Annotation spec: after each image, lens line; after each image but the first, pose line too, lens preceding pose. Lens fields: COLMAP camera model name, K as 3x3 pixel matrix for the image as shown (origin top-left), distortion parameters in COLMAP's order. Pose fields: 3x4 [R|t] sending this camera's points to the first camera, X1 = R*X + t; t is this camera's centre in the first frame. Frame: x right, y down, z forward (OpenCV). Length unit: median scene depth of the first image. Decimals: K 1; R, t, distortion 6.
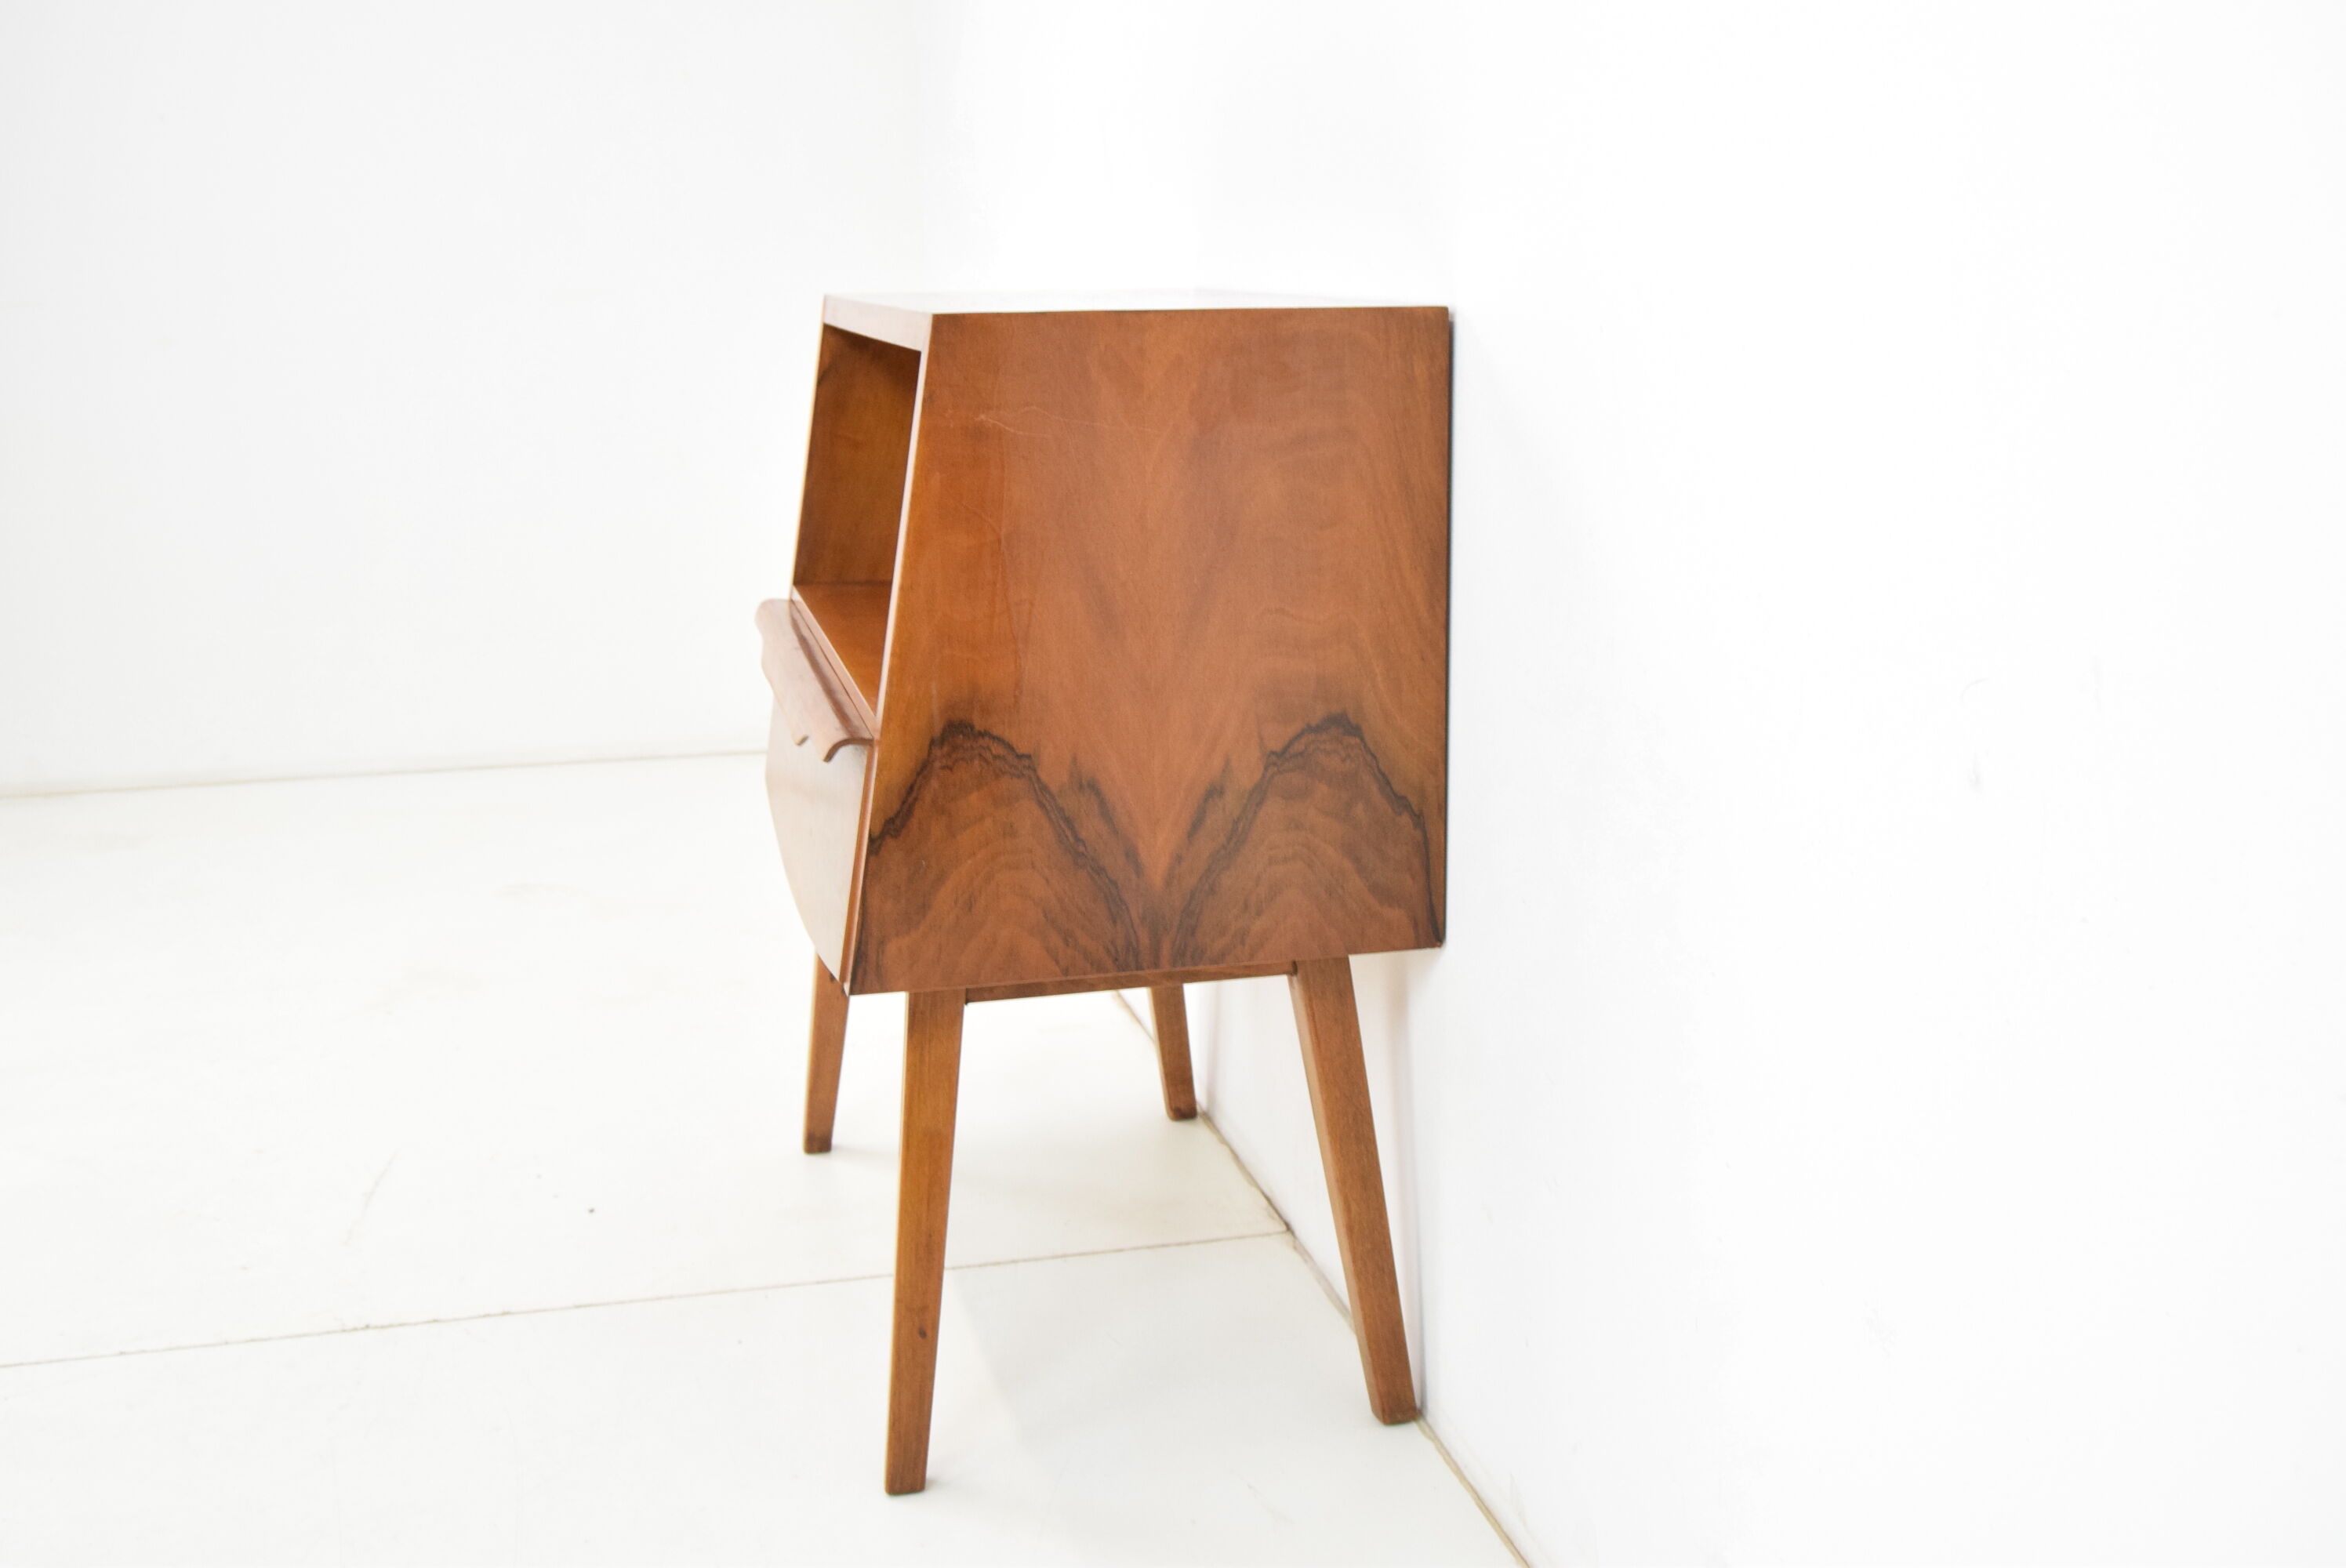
lens RADIAL K [[2390.4, 0, 1173.0], [0, 2390.4, 784.0], [0, 0, 1]] dist [-0.095327, 0.002690]
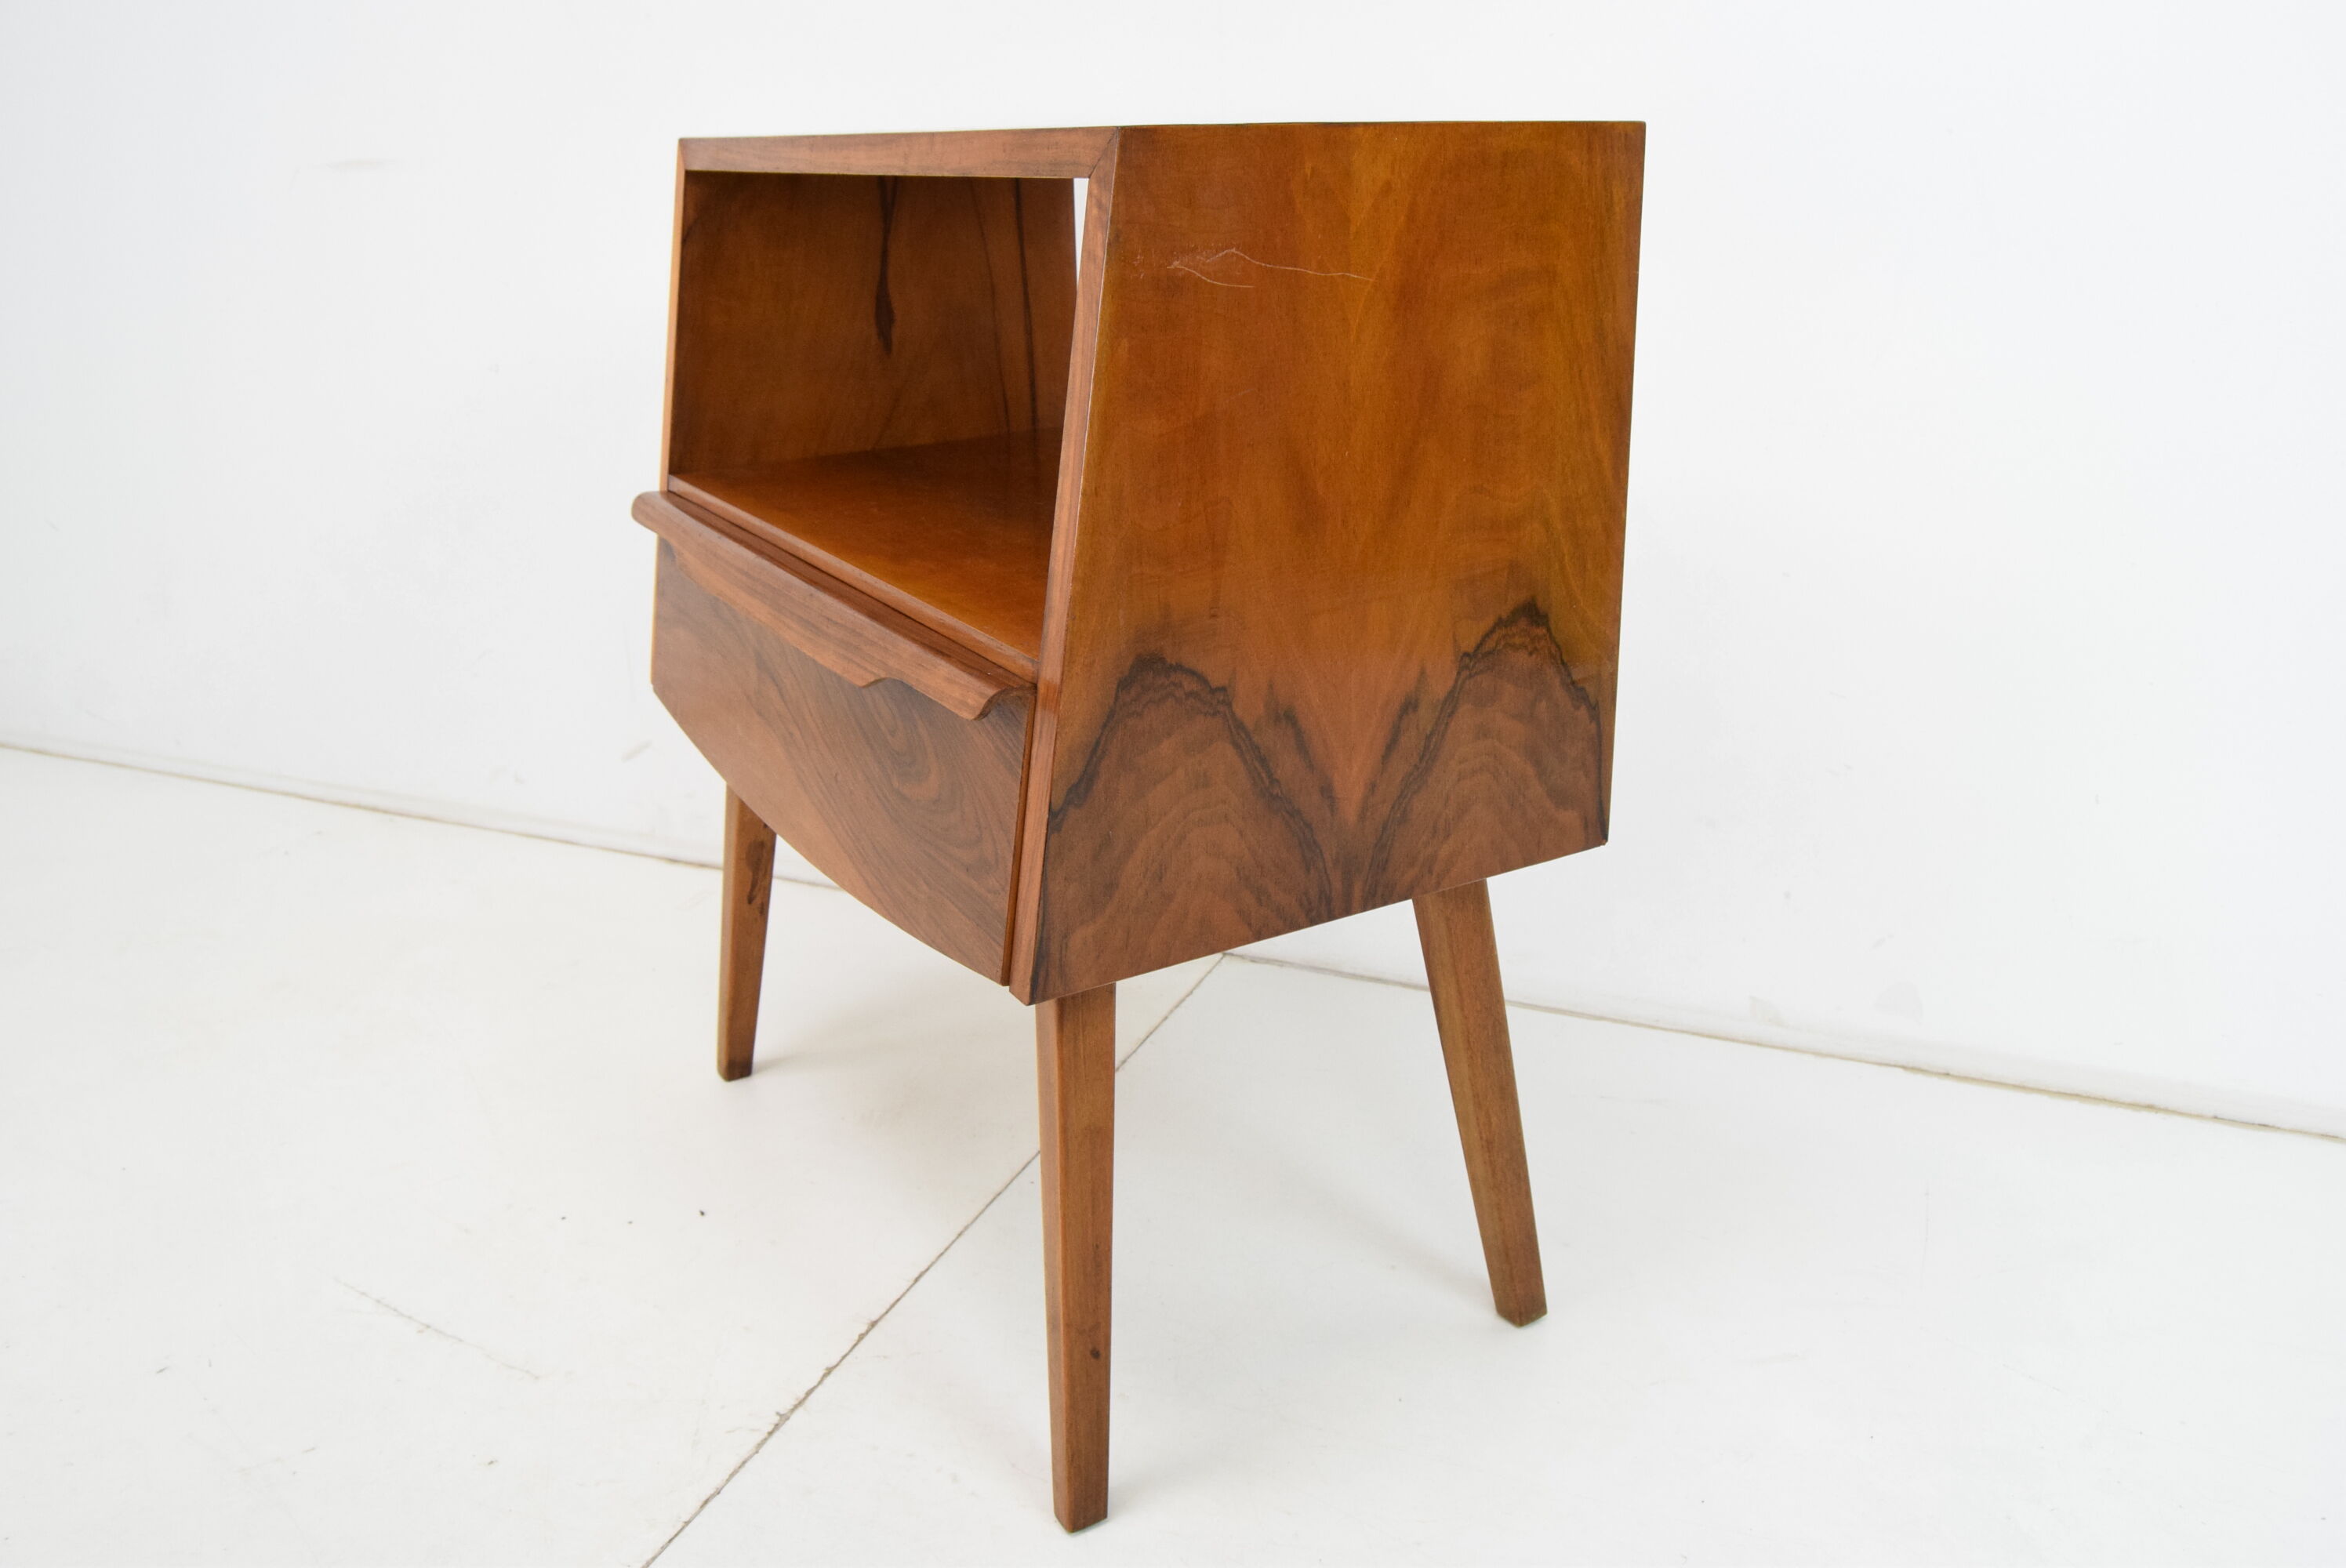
lens RADIAL K [[1826.6, 0, 1173.0], [0, 1826.6, 784.0], [0, 0, 1]] dist [-0.087687, -0.001647]
pose [[0.954194, -0.108491, 0.278826, -0.250793], [0.073641, 0.988432, 0.132585, -0.062538], [-0.289985, -0.105979, 0.951145, 0.405333]]
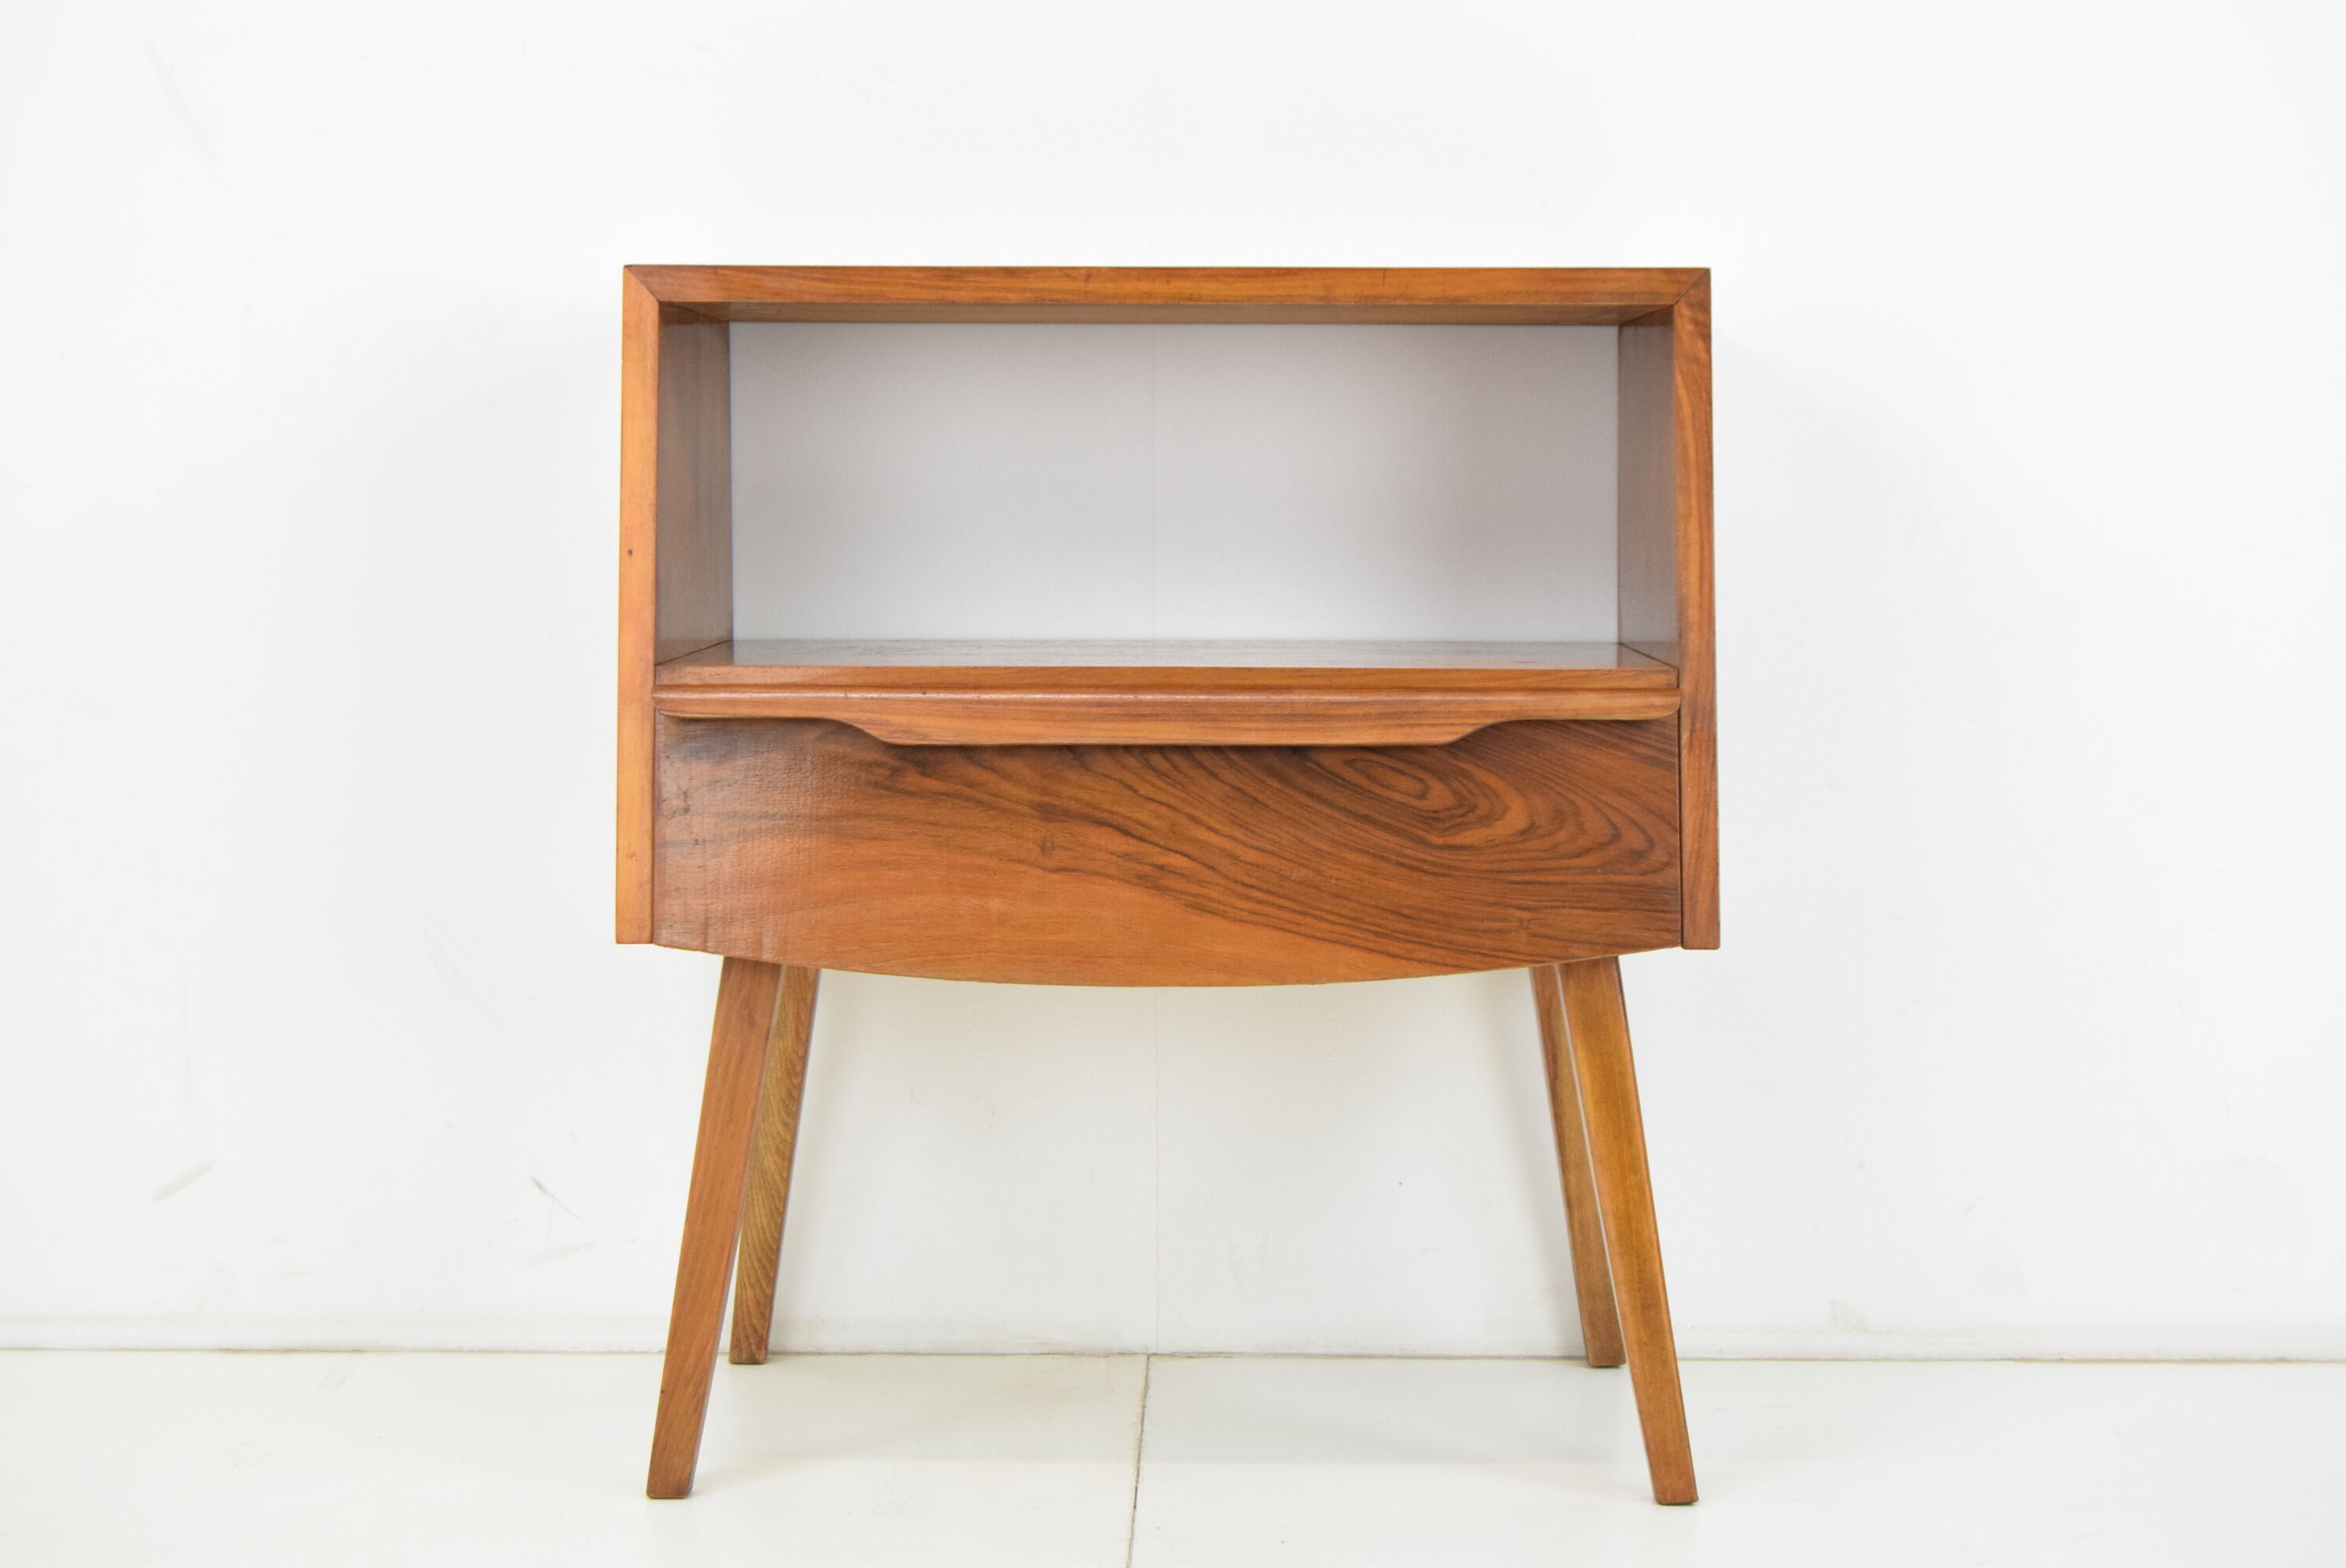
lens RADIAL K [[3604.2, 0, 1173.0], [0, 3604.2, 784.0], [0, 0, 1]] dist [-0.037522, -0.053669]
pose [[0.247013, -0.069511, 0.966516, -1.602651], [0.209777, 0.977607, 0.016695, -0.048463], [-0.946033, 0.198629, 0.256063, 0.813592]]
